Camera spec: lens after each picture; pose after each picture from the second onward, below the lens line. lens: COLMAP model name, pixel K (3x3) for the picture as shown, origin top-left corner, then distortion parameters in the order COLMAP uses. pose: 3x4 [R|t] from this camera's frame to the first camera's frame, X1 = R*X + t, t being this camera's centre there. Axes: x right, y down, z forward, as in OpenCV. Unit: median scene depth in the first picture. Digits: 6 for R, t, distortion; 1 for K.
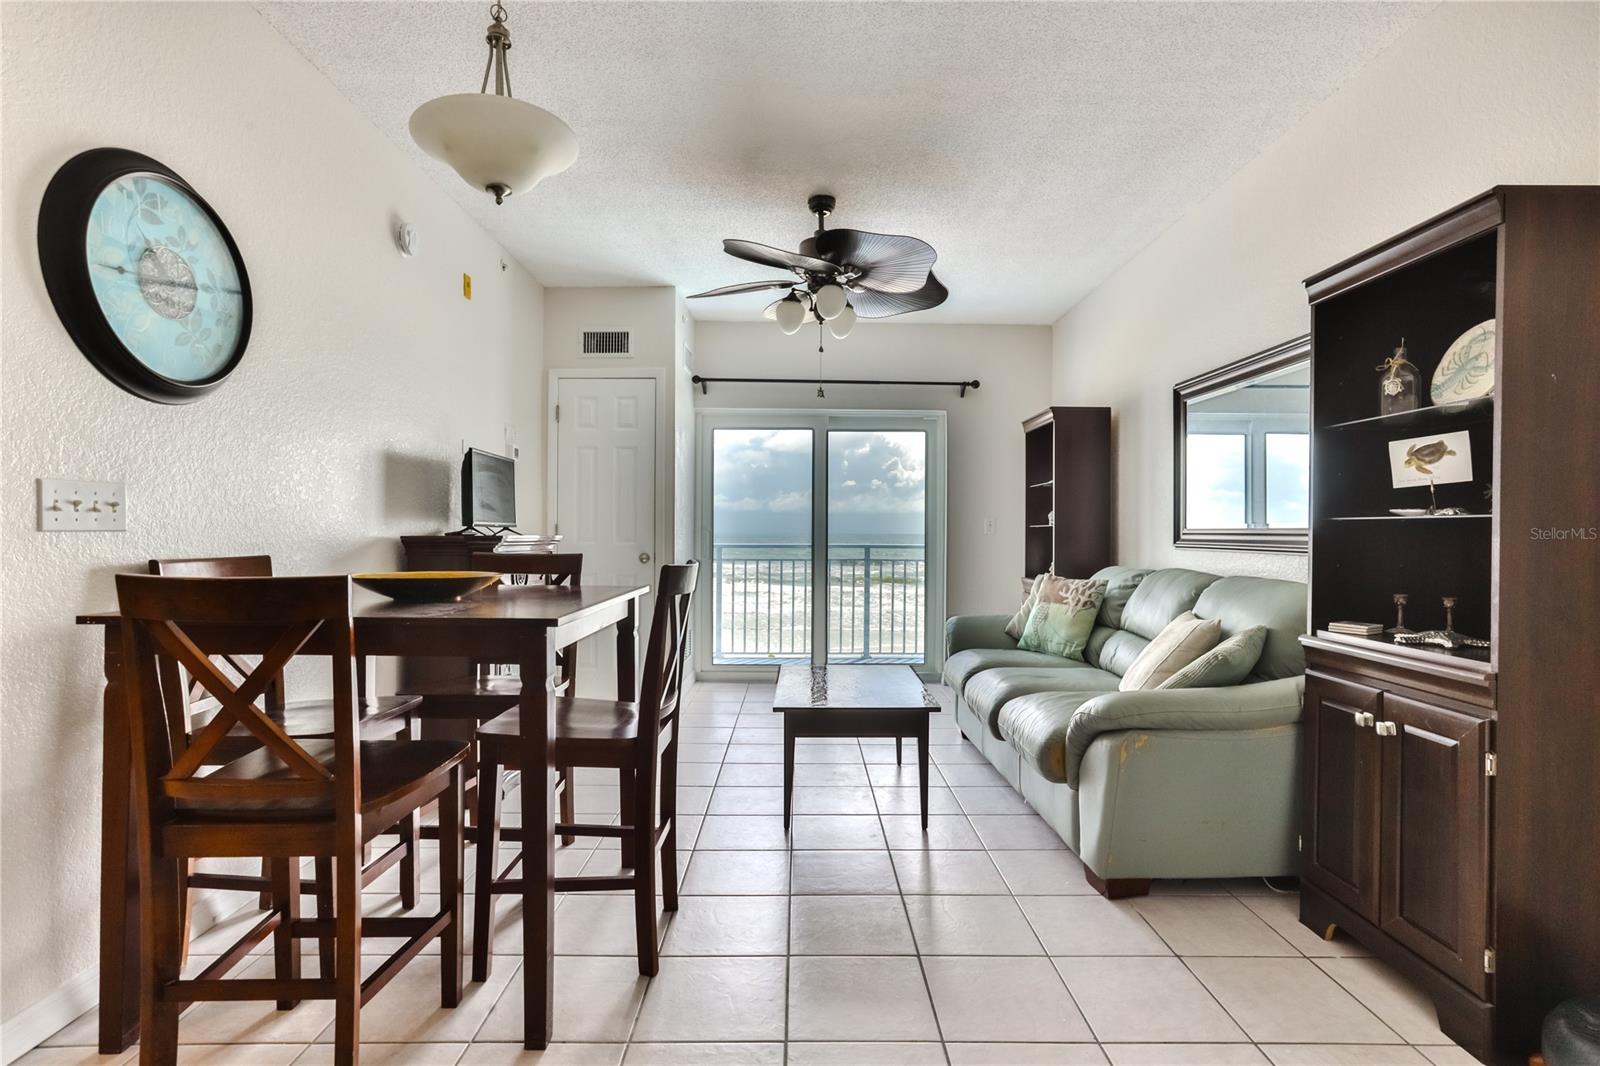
lens RADIAL K [[796.0, 0, 811.1], [0, 796.0, 536.3], [0, 0, 1]] dist [-0.033391, 0.021596]
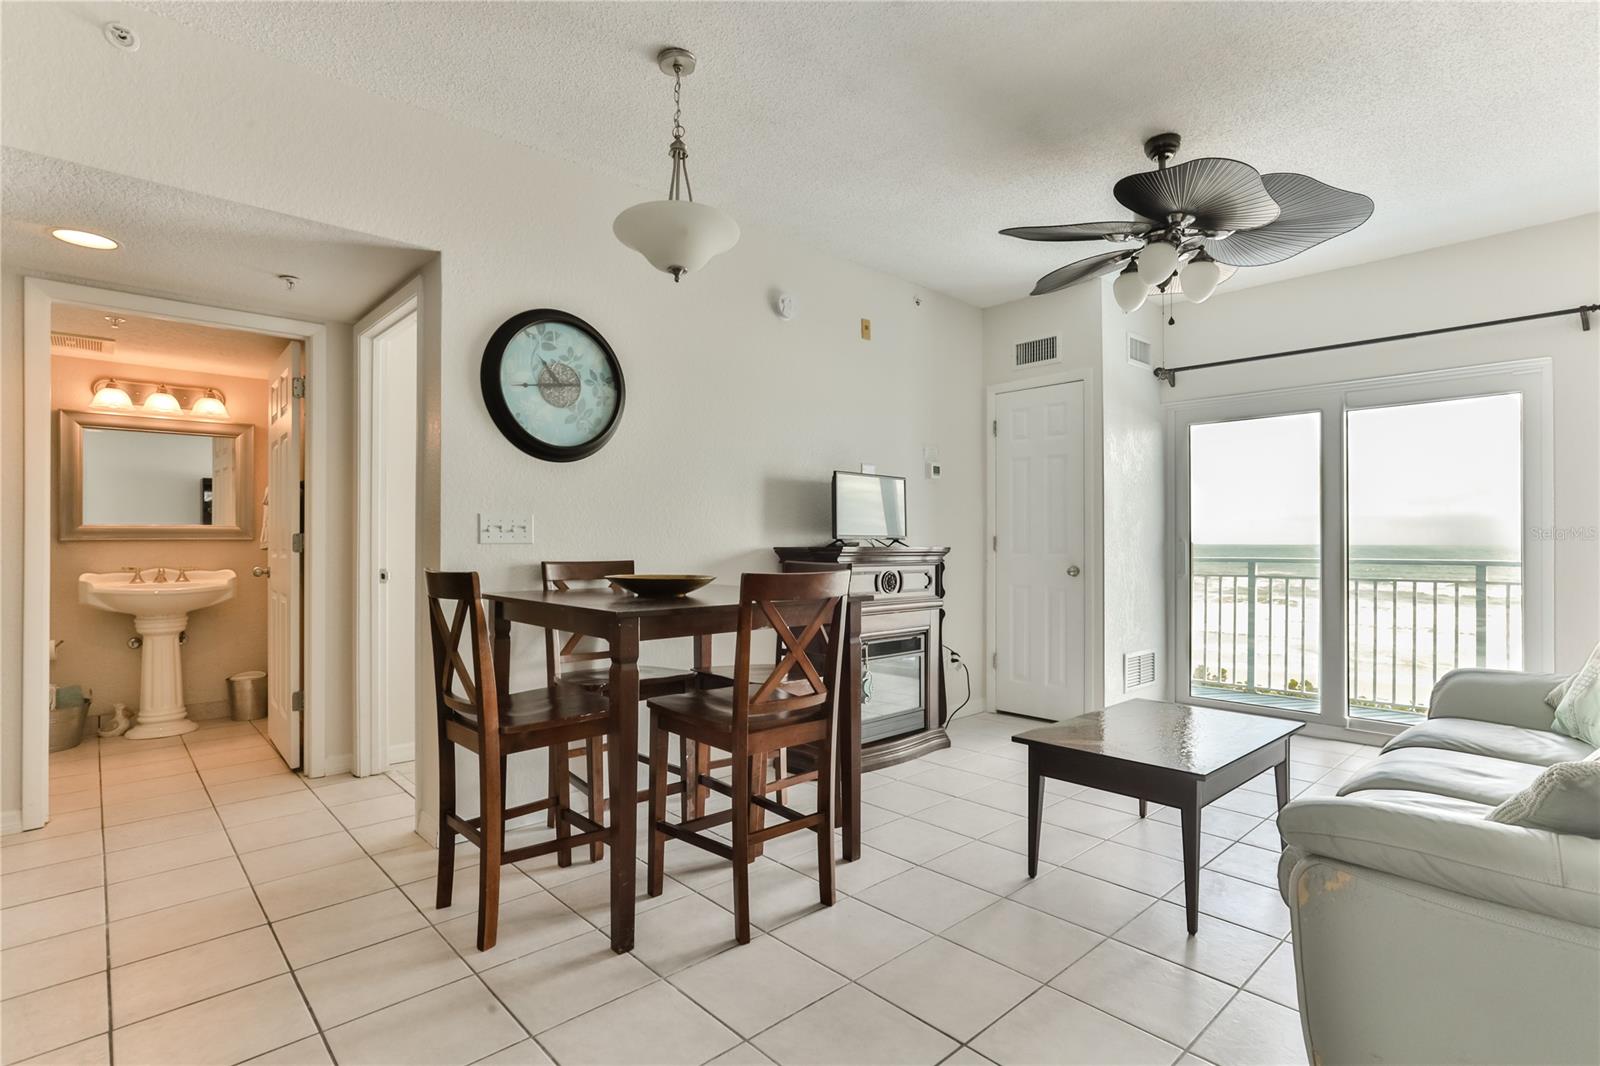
lens RADIAL K [[796.0, 0, 798.1], [0, 796.0, 540.6], [0, 0, 1]] dist [-0.033391, 0.021596]
pose [[0.659769, -0.004936, -0.751452, 0.423368], [-0.002600, 0.999957, -0.008850, 0.000104], [0.751464, 0.007793, 0.659728, 0.197223]]
